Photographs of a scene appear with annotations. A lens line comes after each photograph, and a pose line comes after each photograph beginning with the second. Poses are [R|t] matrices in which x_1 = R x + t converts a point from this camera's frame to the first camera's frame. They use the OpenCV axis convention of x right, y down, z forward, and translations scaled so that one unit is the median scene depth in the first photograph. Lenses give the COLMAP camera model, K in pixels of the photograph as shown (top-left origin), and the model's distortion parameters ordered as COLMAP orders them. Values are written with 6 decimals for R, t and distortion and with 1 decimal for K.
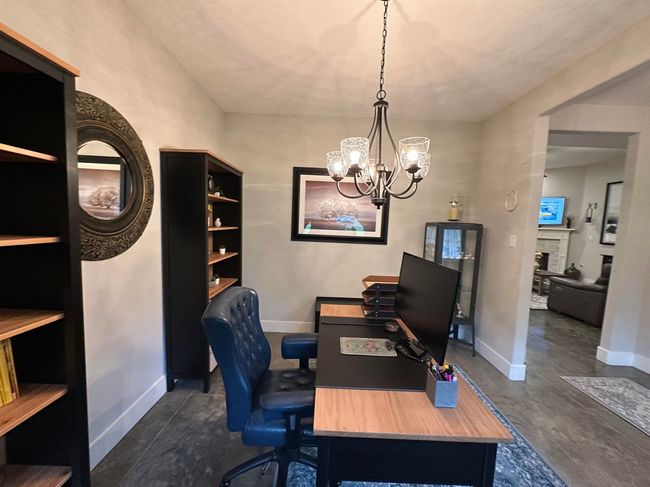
lens RADIAL K [[258.9, 0, 323.2], [0, 258.9, 244.6], [0, 0, 1]] dist [-0.005301, 0.000637]
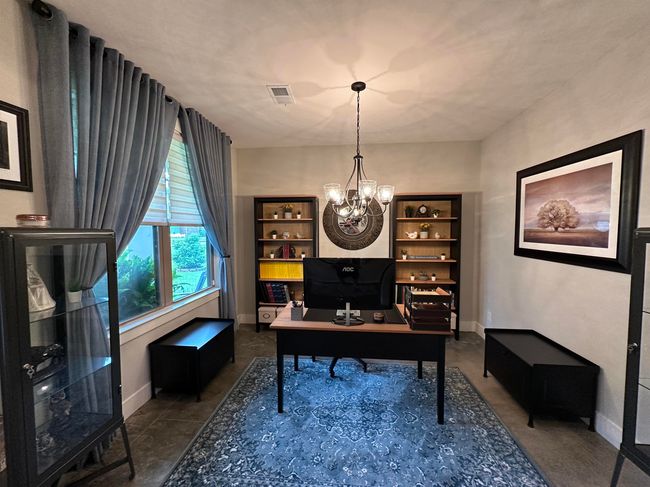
lens RADIAL K [[258.9, 0, 324.9], [0, 258.9, 243.7], [0, 0, 1]] dist [-0.005301, 0.000637]
pose [[-0.095399, 0.014868, -0.995328, 0.825440], [-0.083850, 0.996215, 0.022918, -0.020708], [0.991901, 0.085644, -0.093792, 0.453515]]
